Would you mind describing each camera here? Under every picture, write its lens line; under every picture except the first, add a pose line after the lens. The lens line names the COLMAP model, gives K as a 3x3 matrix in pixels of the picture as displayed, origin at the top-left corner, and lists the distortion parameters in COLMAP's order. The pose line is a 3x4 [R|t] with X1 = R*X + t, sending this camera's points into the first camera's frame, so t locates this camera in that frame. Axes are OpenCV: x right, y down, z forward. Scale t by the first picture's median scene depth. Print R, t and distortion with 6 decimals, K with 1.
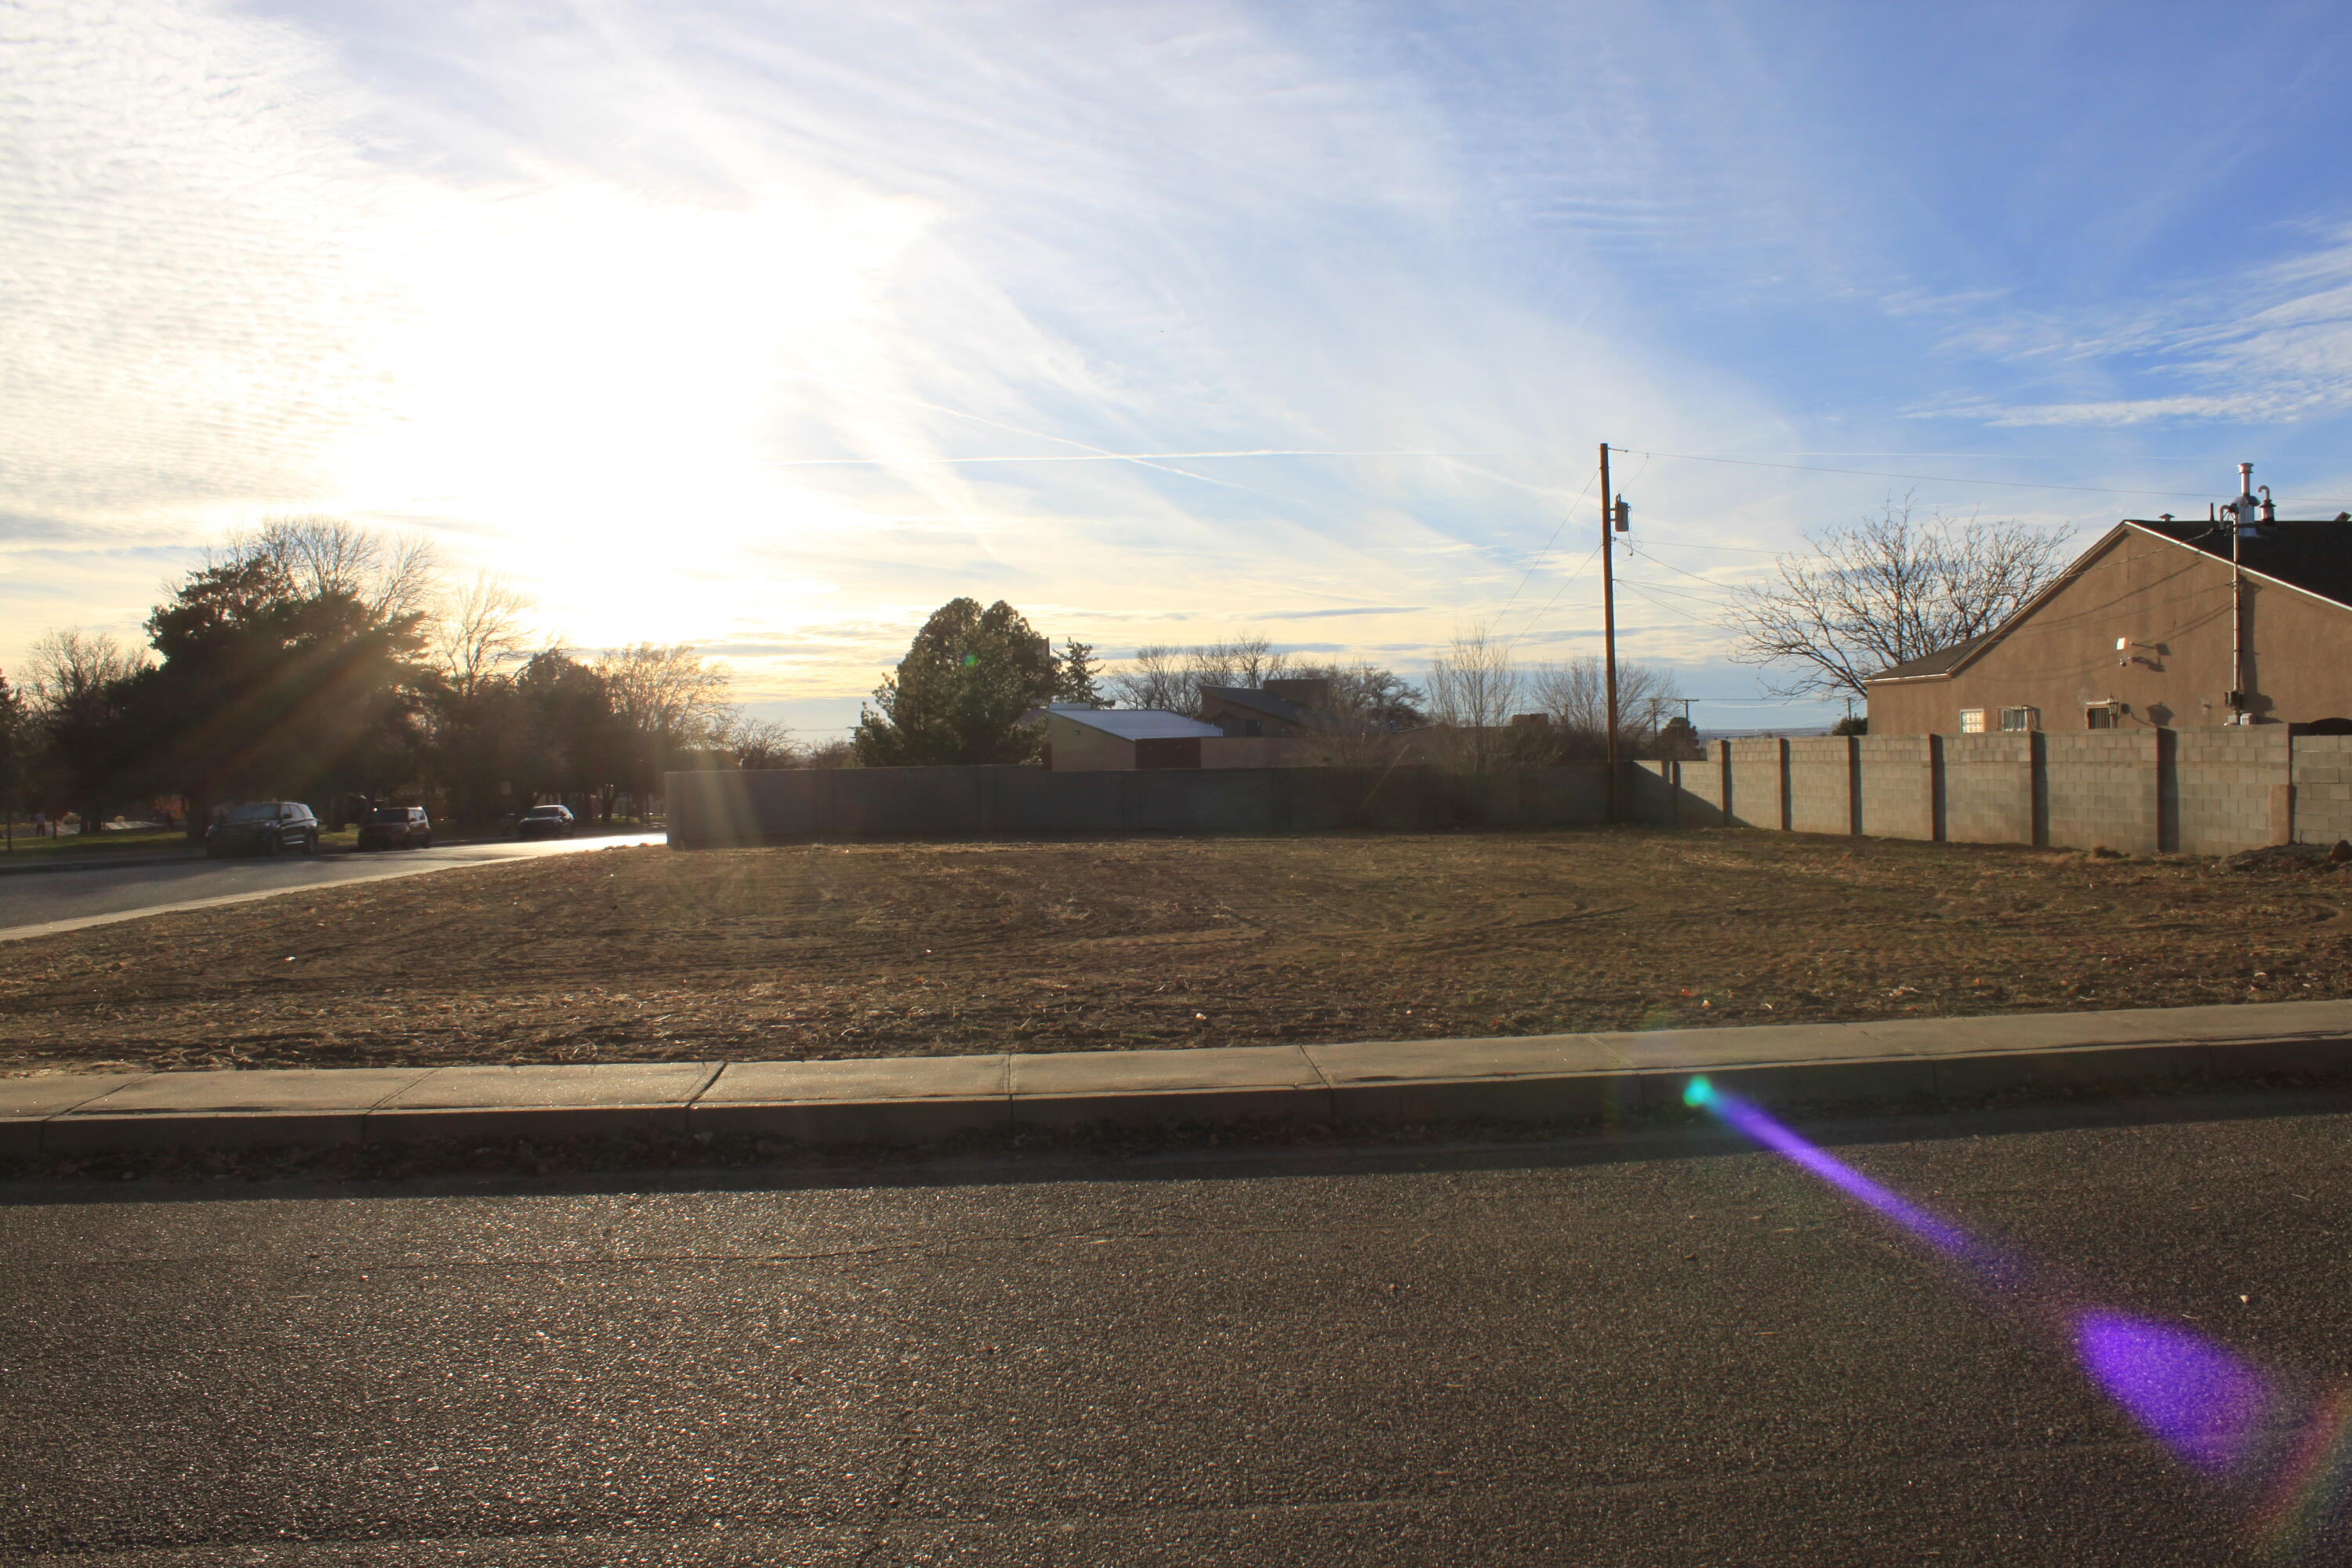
lens RADIAL K [[2037.0, 0, 1179.6], [0, 2037.0, 701.9], [0, 0, 1]] dist [-0.004529, -0.002276]
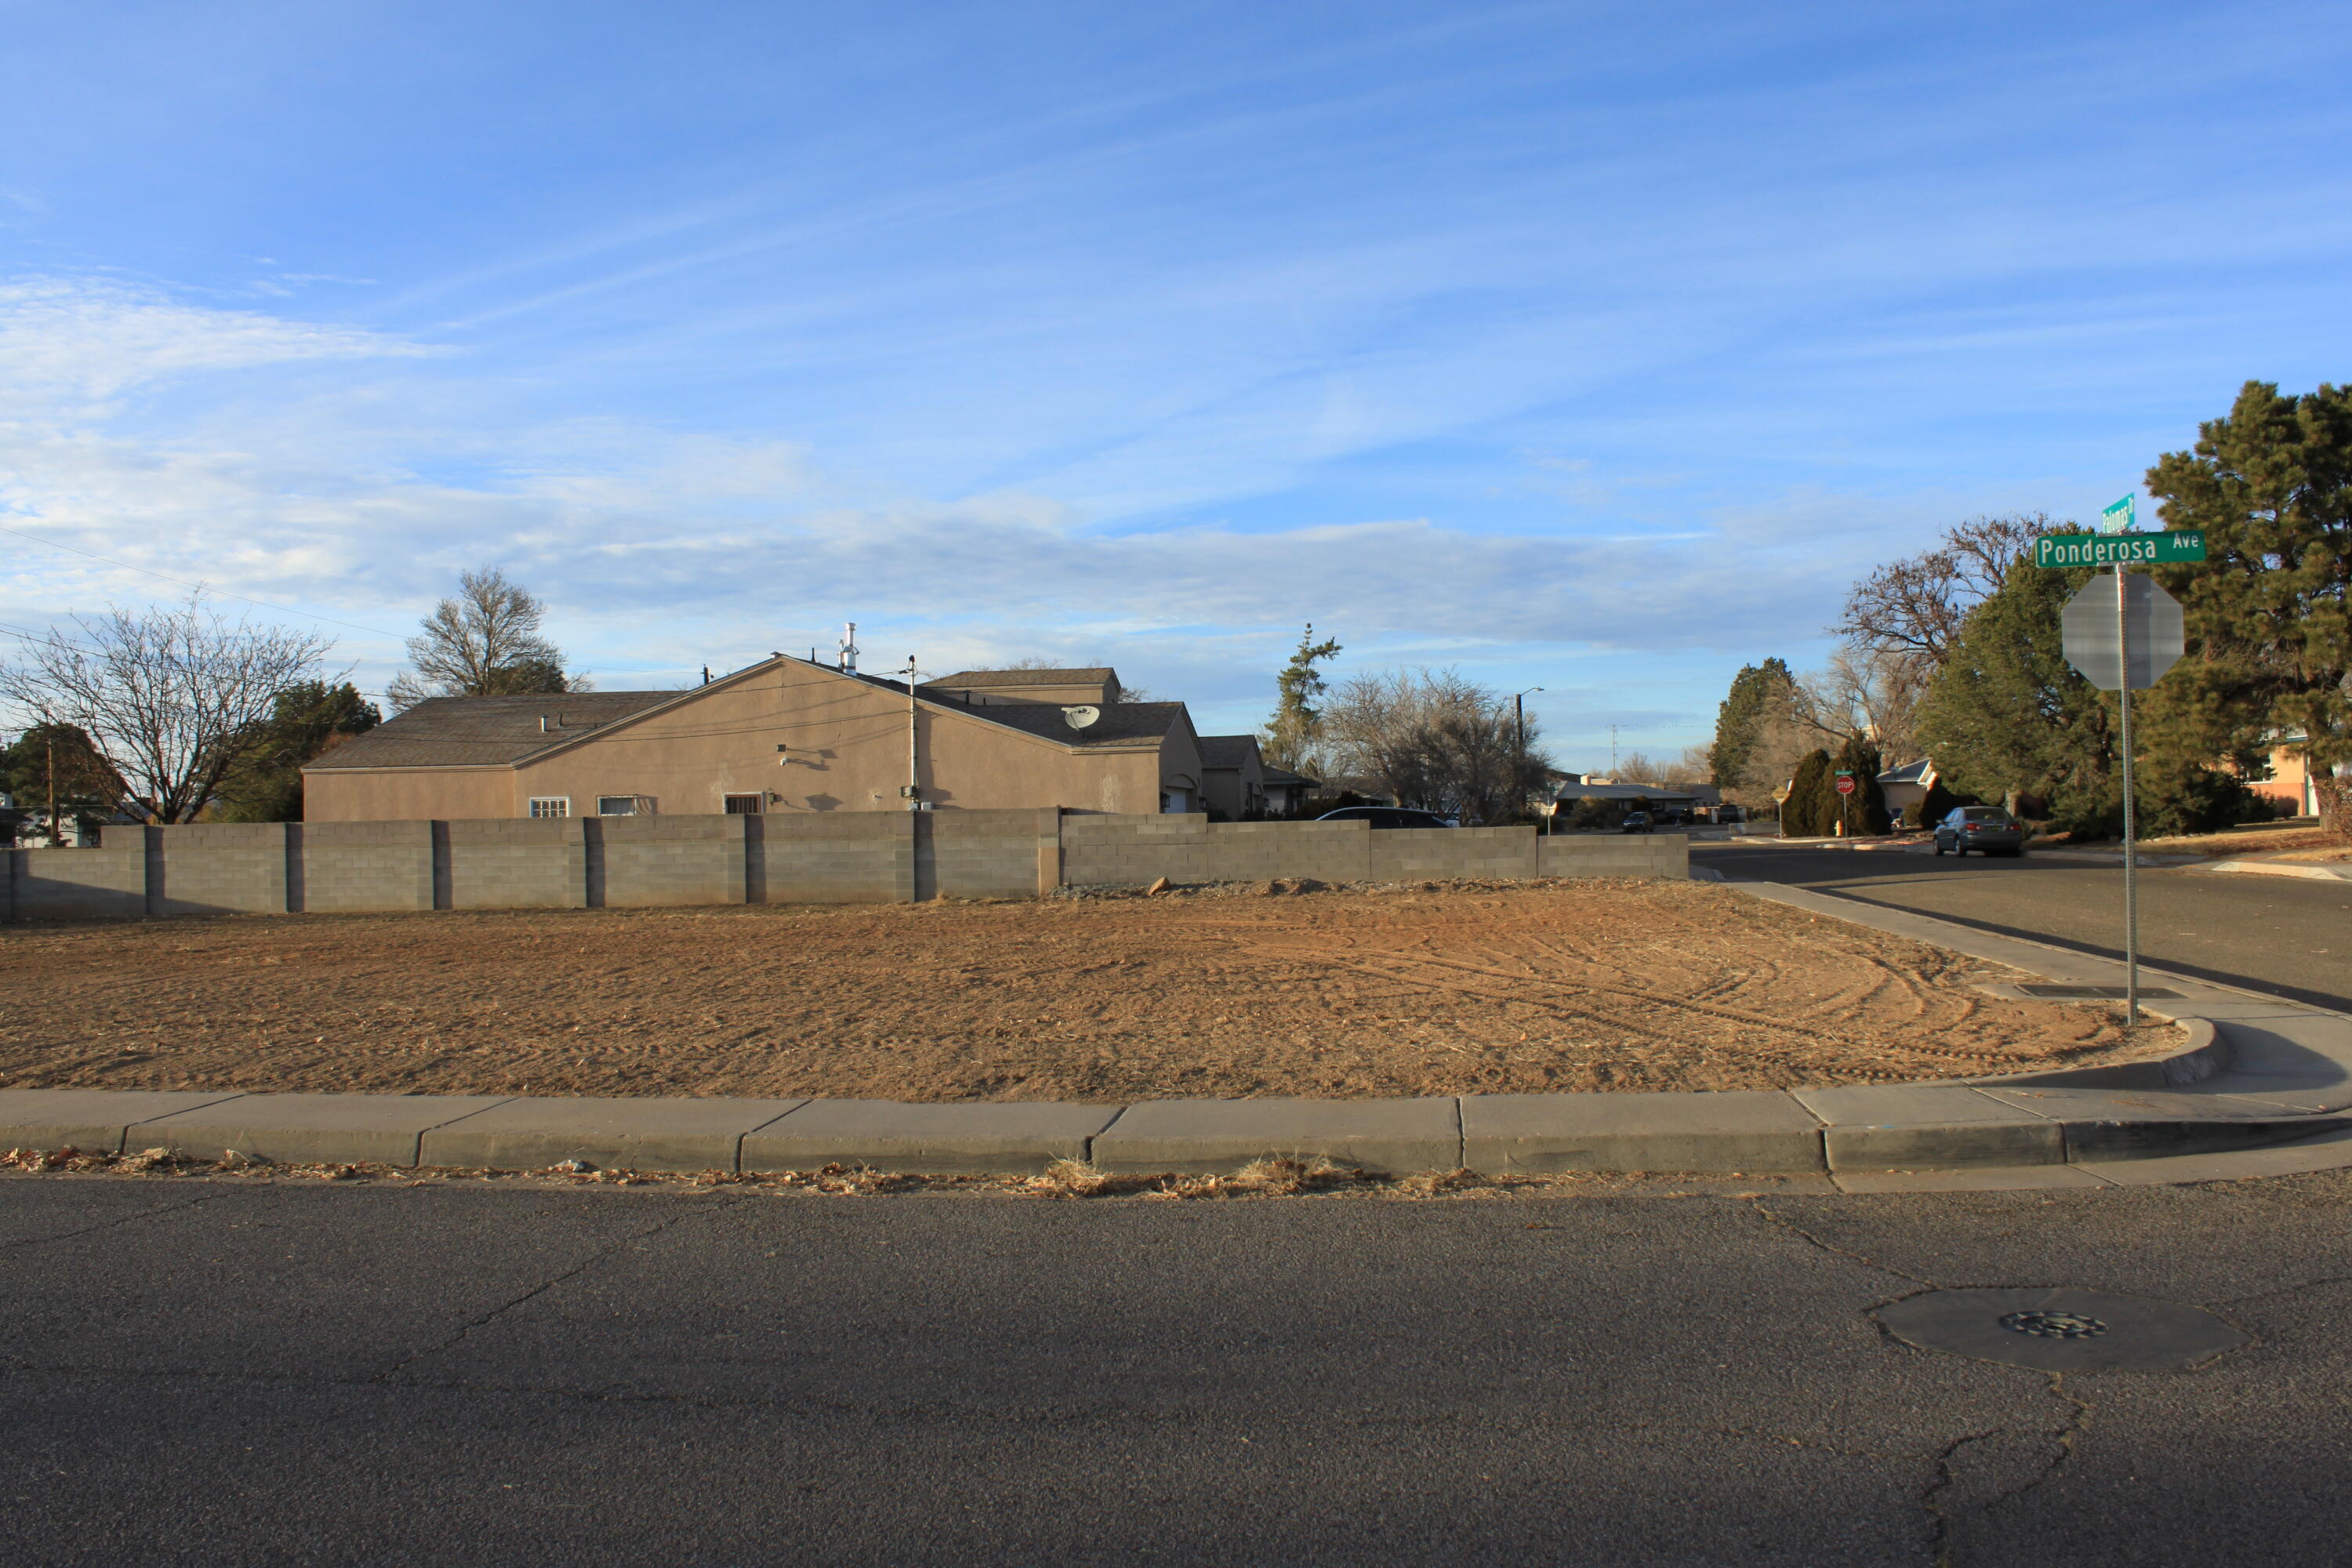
lens RADIAL K [[1942.3, 0, 1177.6], [0, 1942.3, 783.5], [0, 0, 1]] dist [-0.174764, 0.152648]
pose [[0.237246, 0.021242, 0.971217, -0.415901], [-0.010313, 0.999760, -0.019347, 0.009310], [-0.971395, -0.005426, 0.237408, 0.274638]]
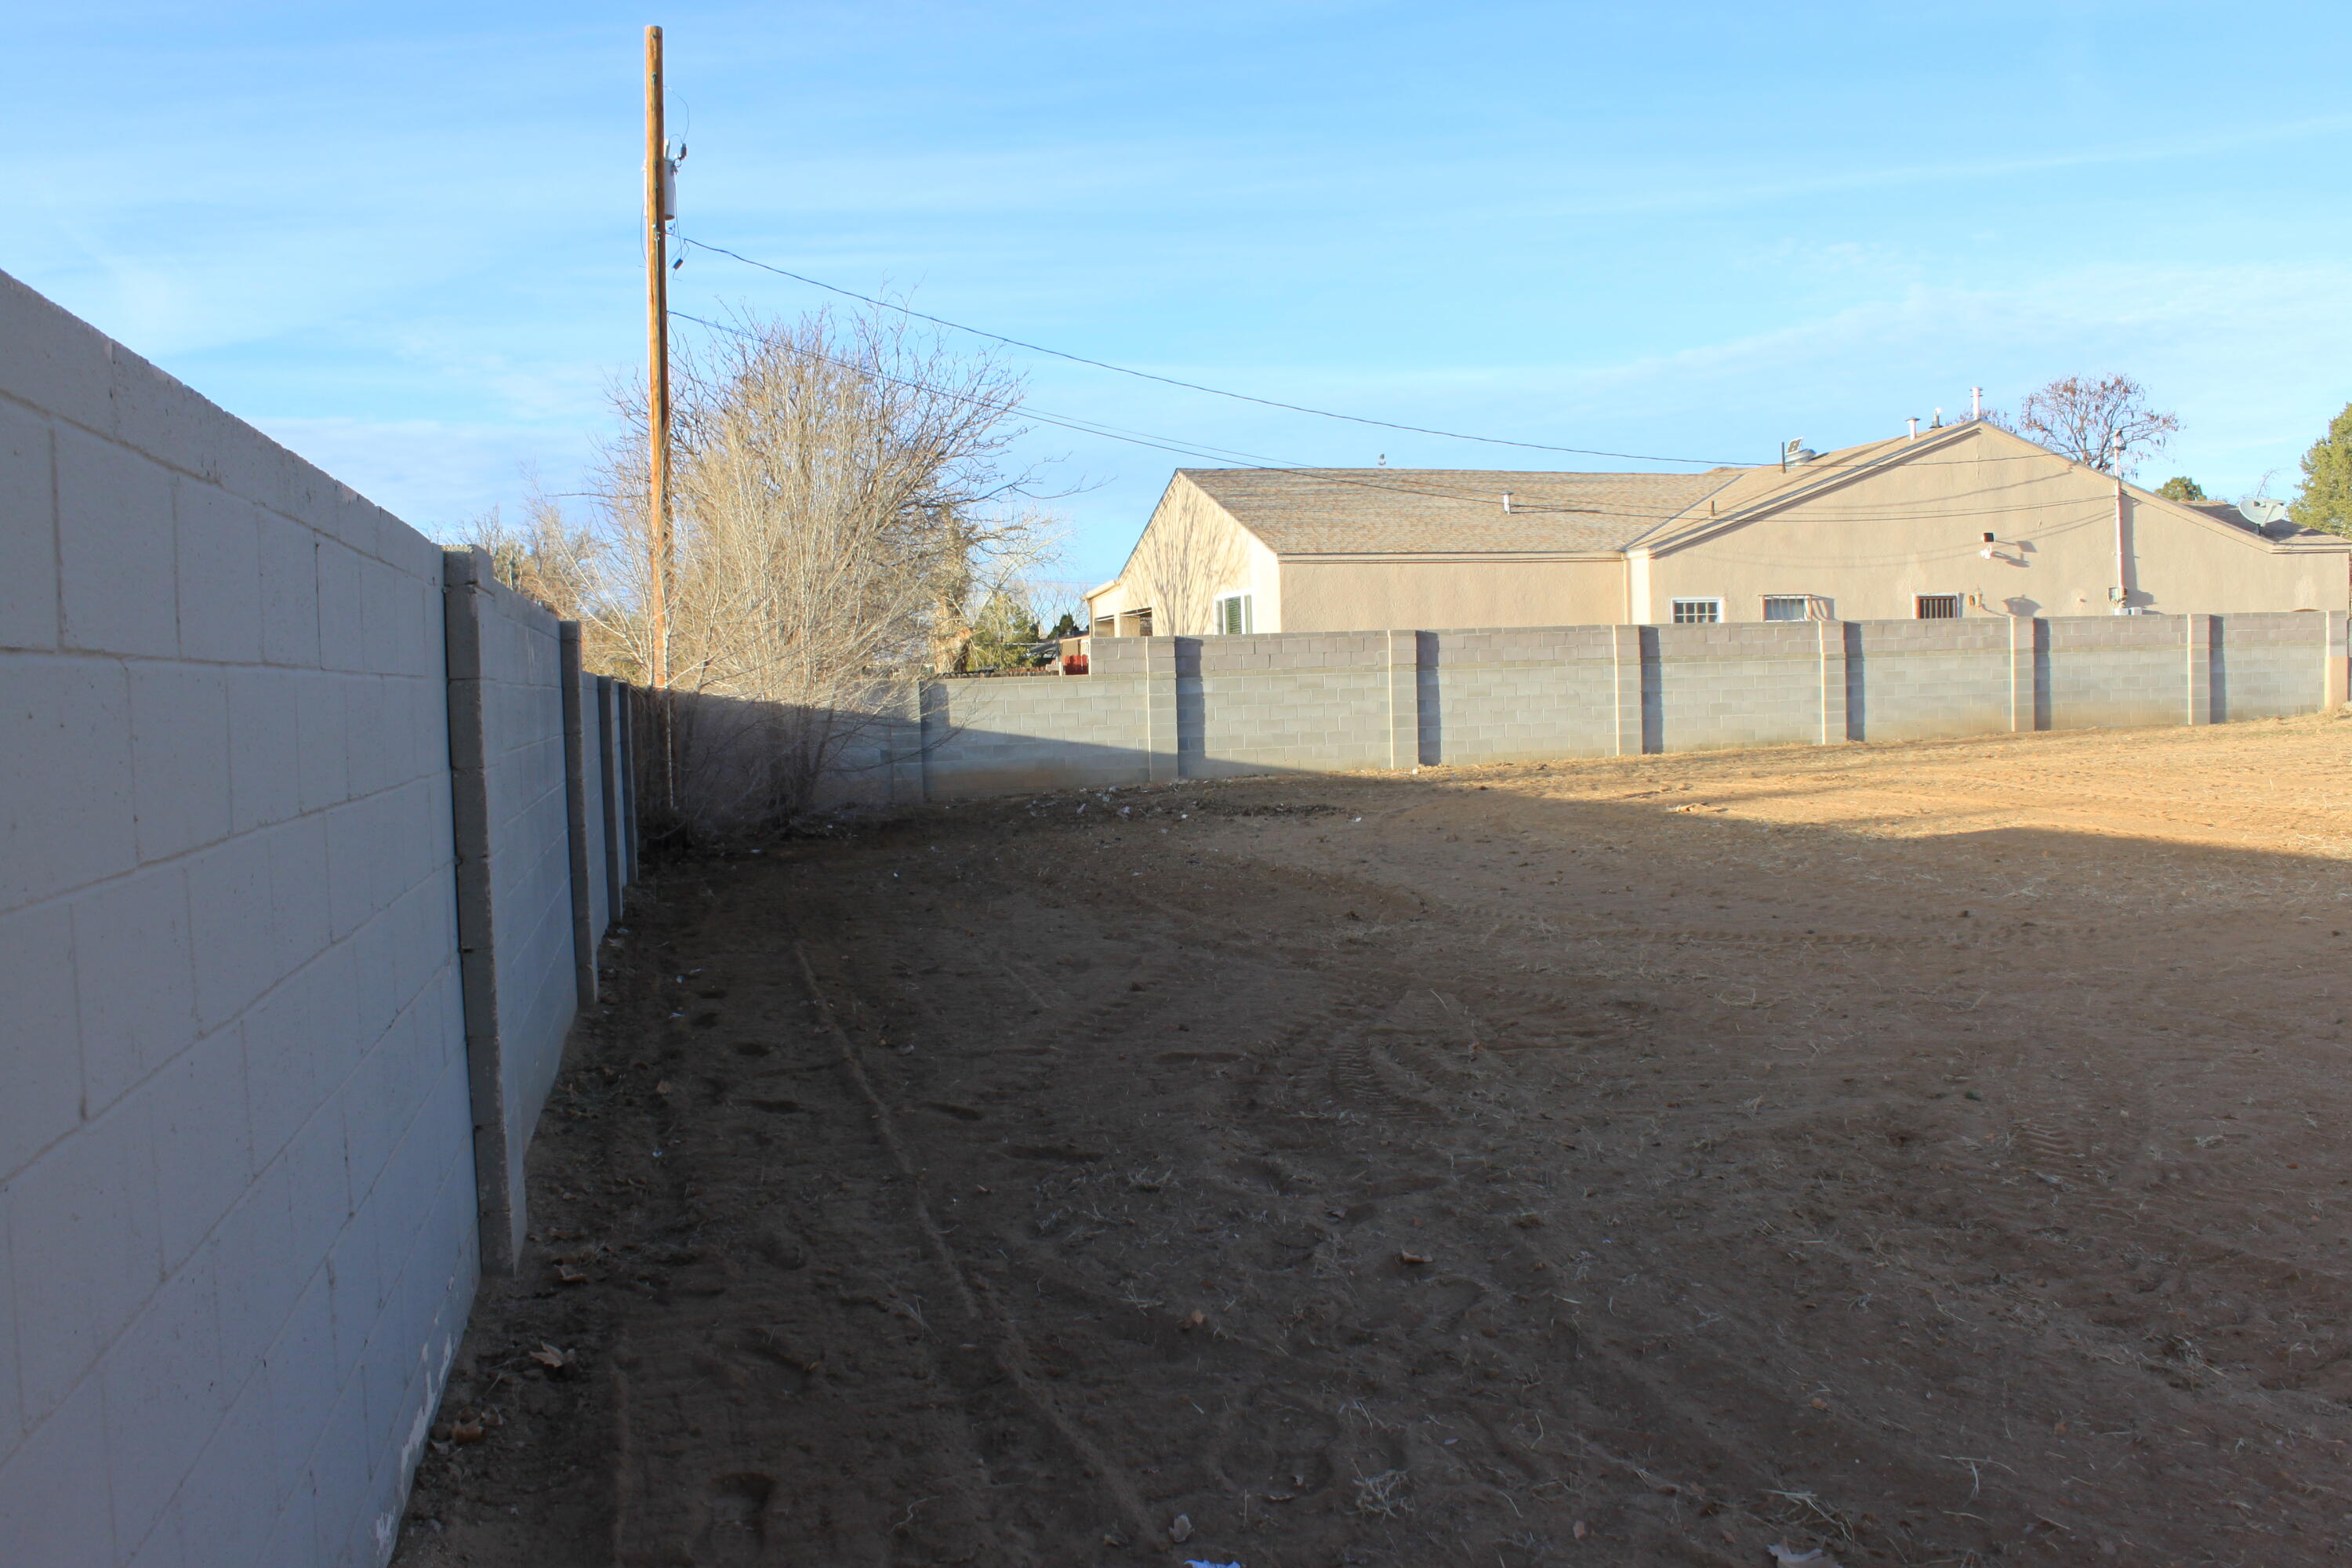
lens RADIAL K [[1951.2, 0, 1170.8], [0, 1951.2, 783.3], [0, 0, 1]] dist [-0.172498, 0.153291]
pose [[-0.162148, -0.046776, 0.985657, -0.265360], [0.003835, 0.998838, 0.048033, 0.029690], [-0.986759, 0.011568, -0.161780, 0.952518]]
